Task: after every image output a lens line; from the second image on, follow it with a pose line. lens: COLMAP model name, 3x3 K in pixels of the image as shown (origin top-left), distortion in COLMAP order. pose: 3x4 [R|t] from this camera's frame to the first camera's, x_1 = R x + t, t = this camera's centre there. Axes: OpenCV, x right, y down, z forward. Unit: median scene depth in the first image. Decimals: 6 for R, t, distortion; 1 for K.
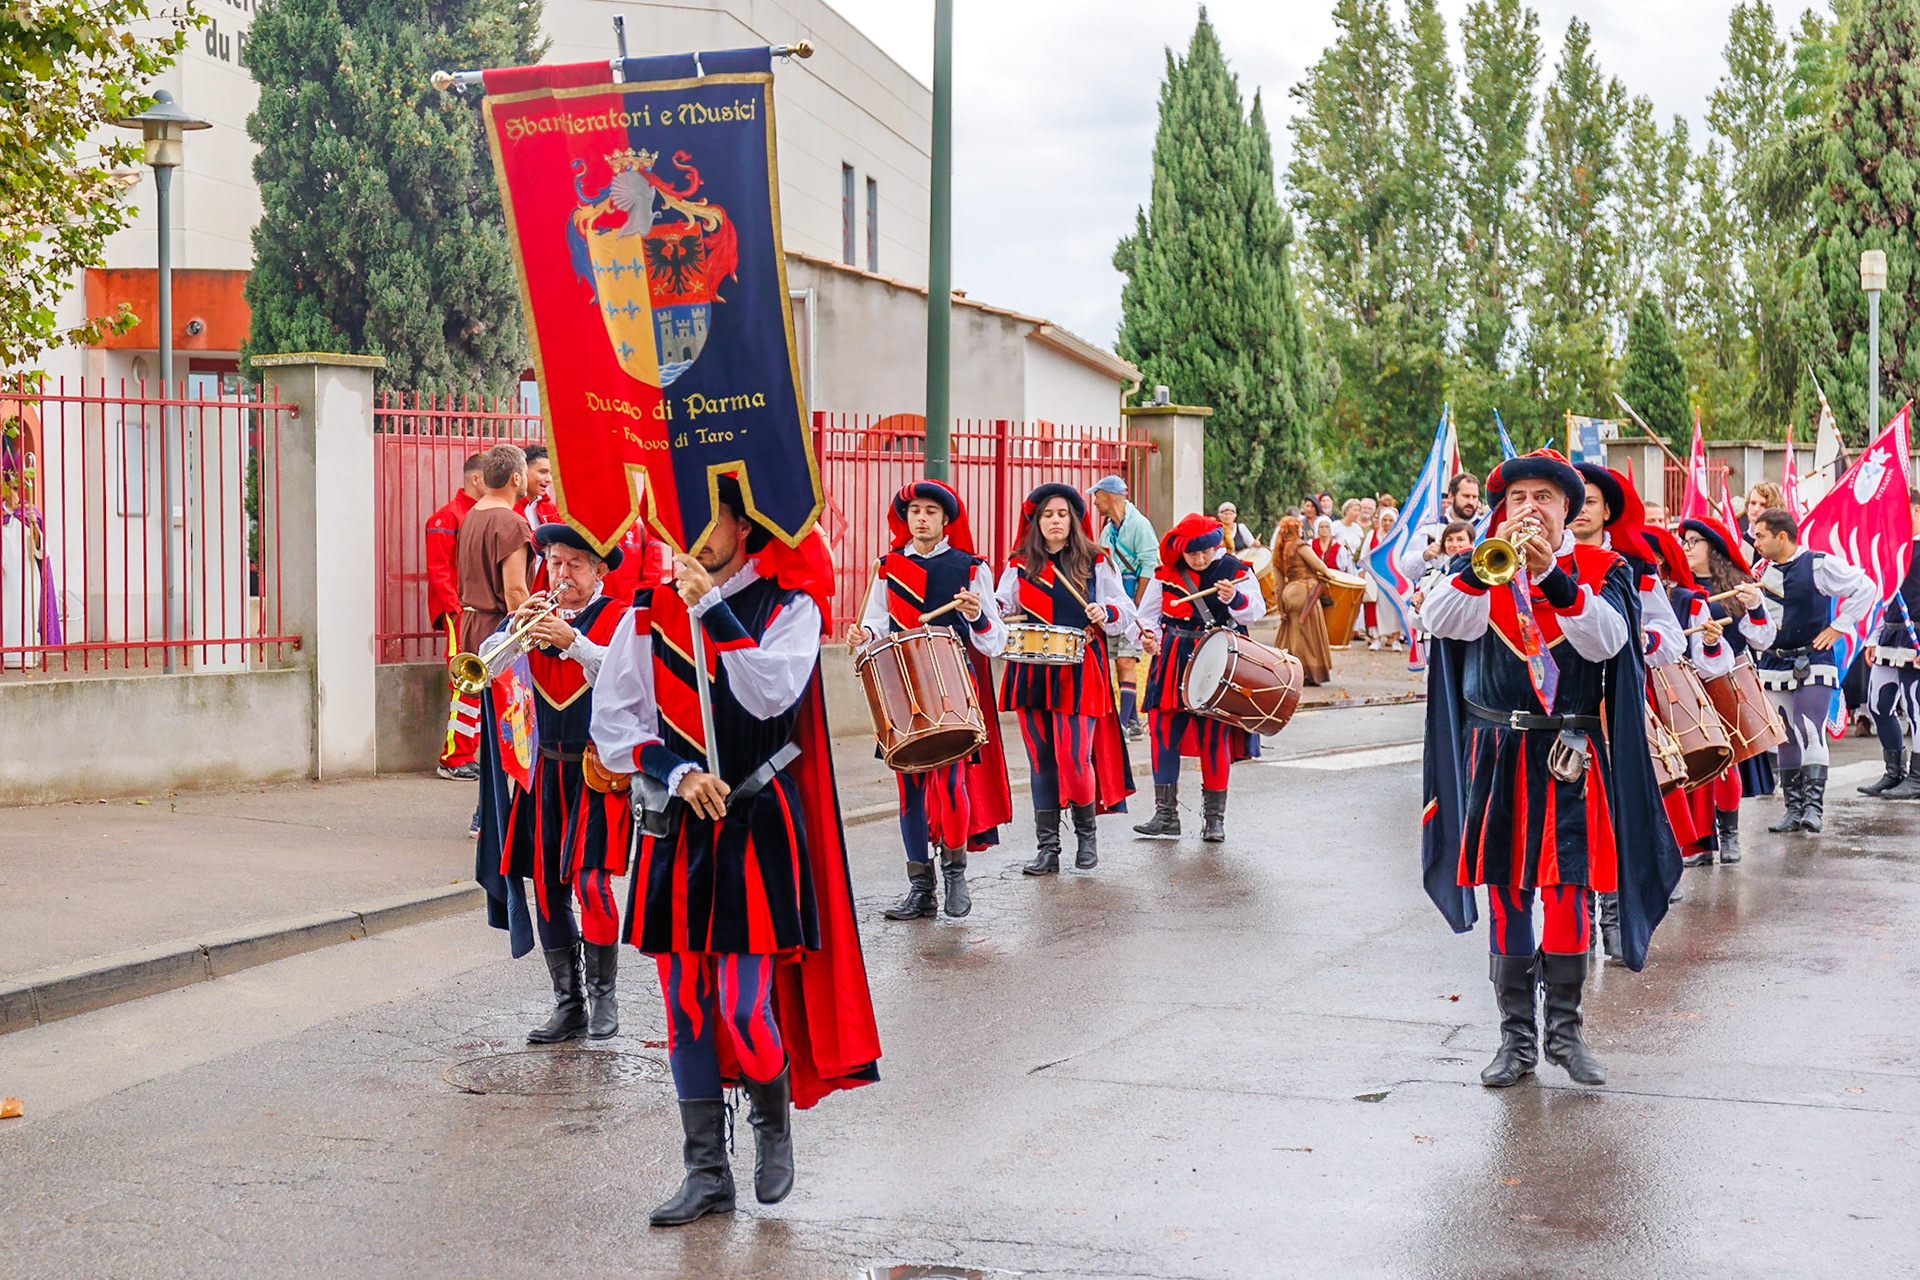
lens RADIAL K [[3203.7, 0, 960.0], [0, 3203.7, 640.0], [0, 0, 1]] dist [0.019765, -0.165491]
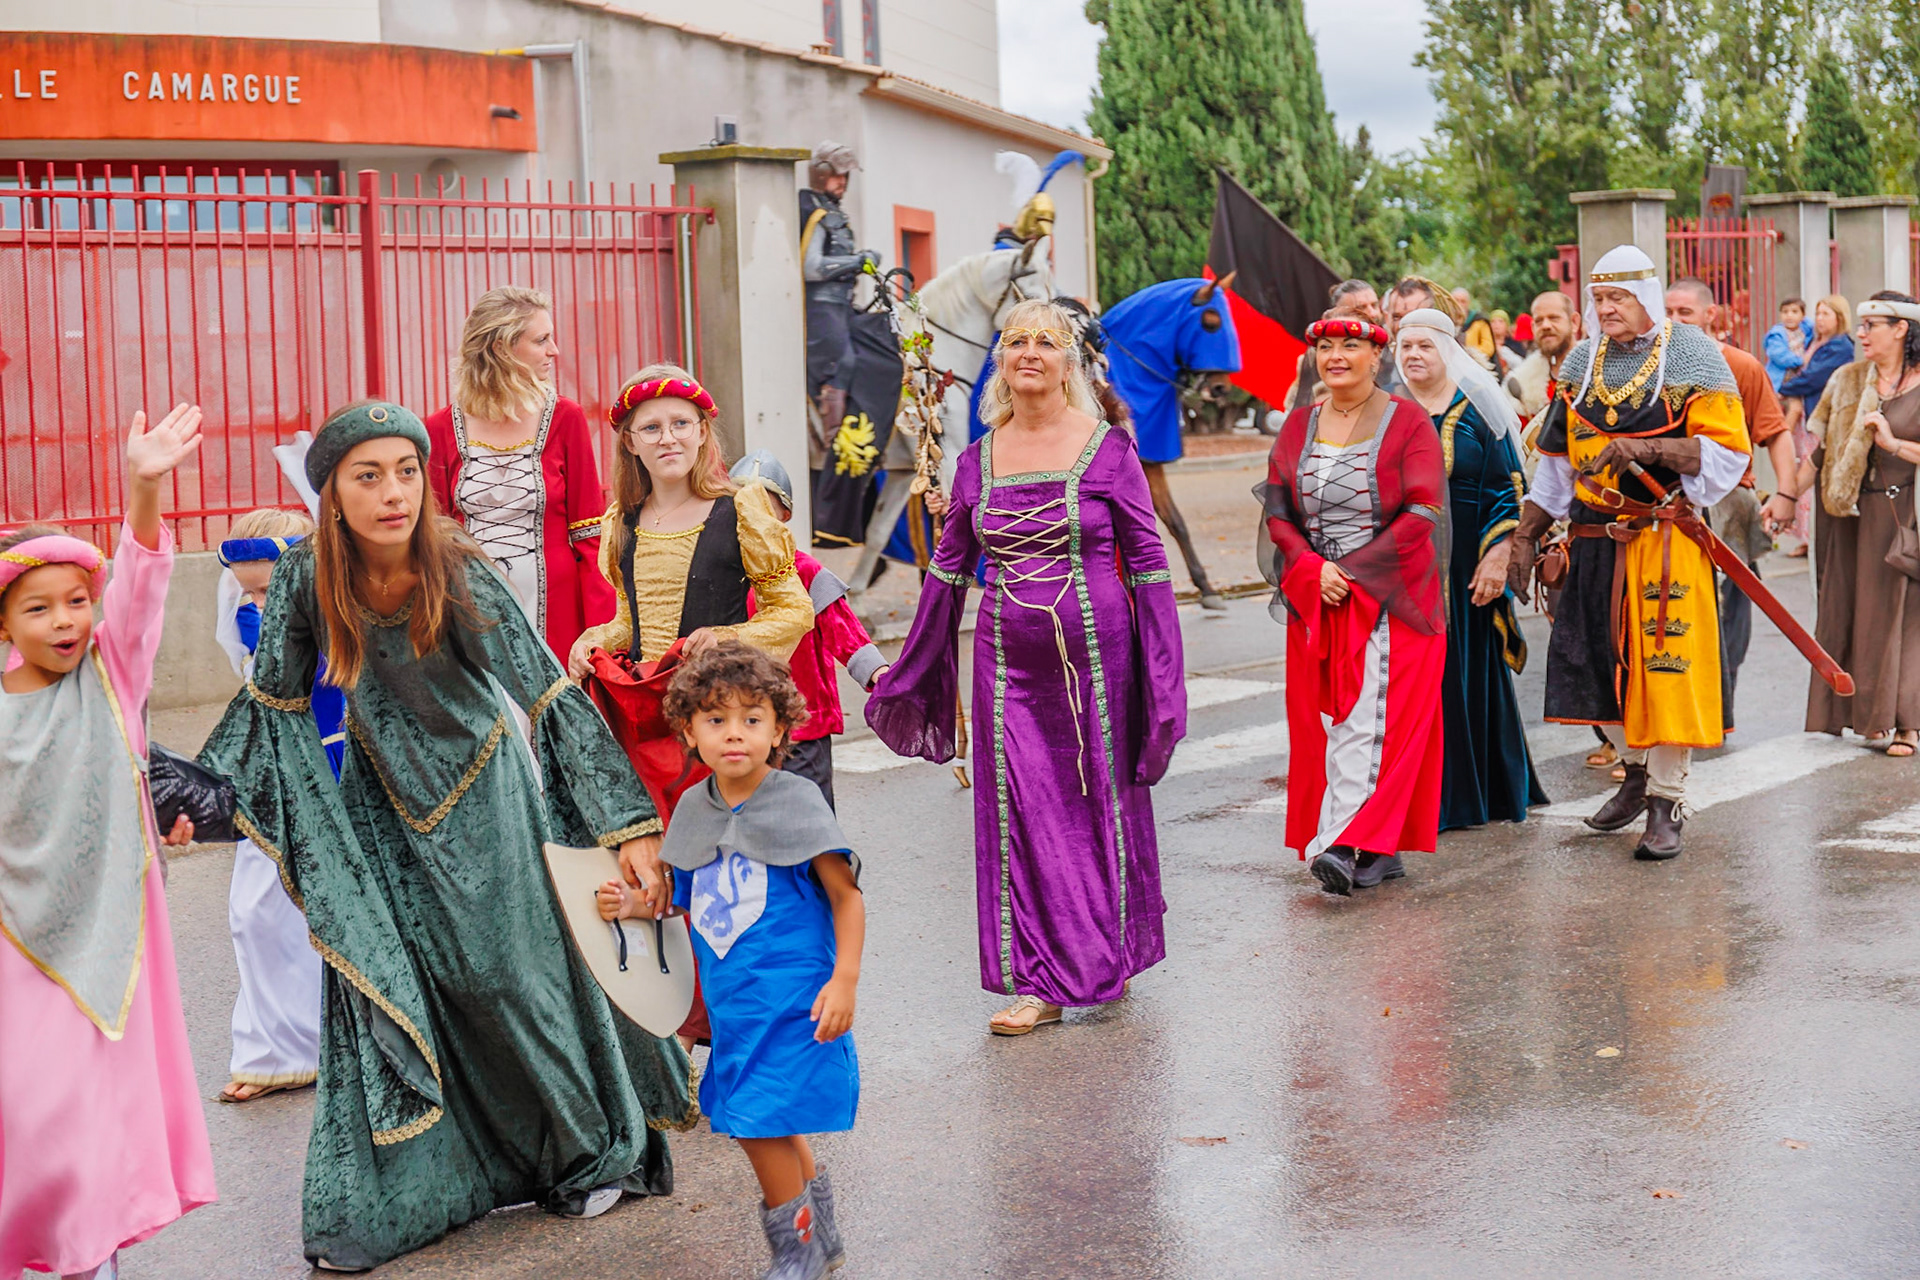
lens RADIAL K [[3203.7, 0, 960.0], [0, 3203.7, 640.0], [0, 0, 1]] dist [0.019765, -0.165491]
pose [[0.996792, -0.024093, -0.076320, 0.076353], [0.028264, 0.998138, 0.054054, -0.005198], [0.074875, -0.056038, 0.995617, 0.191106]]
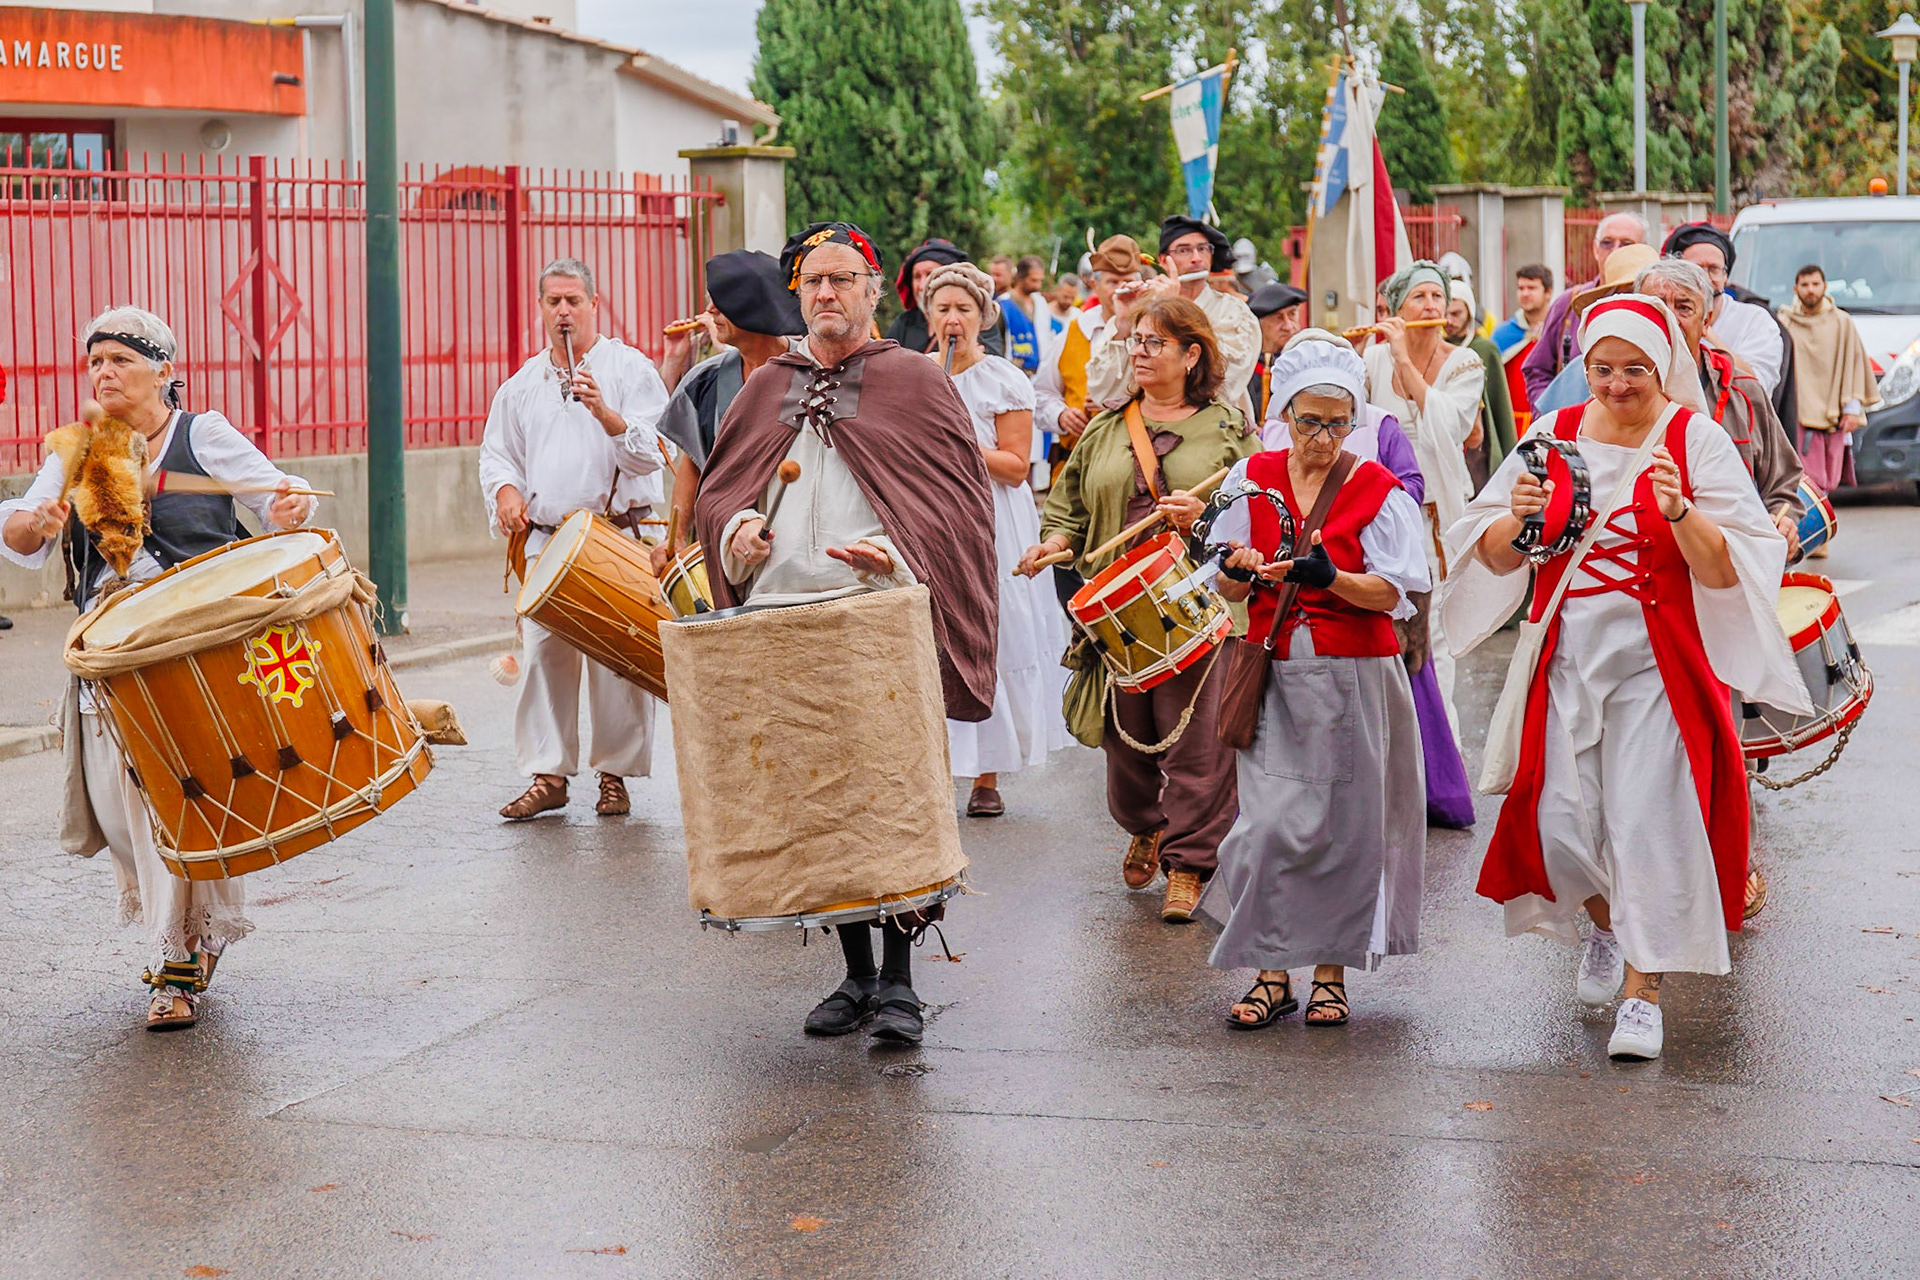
lens RADIAL K [[3673.5, 0, 912.8], [0, 3673.5, 581.7], [0, 0, 1]] dist [0.014300, -0.095661]
pose [[0.997206, -0.021389, 0.071573, 0.020423], [0.018503, 0.998998, 0.040750, -0.000981], [-0.072373, -0.039312, 0.996603, 0.044838]]
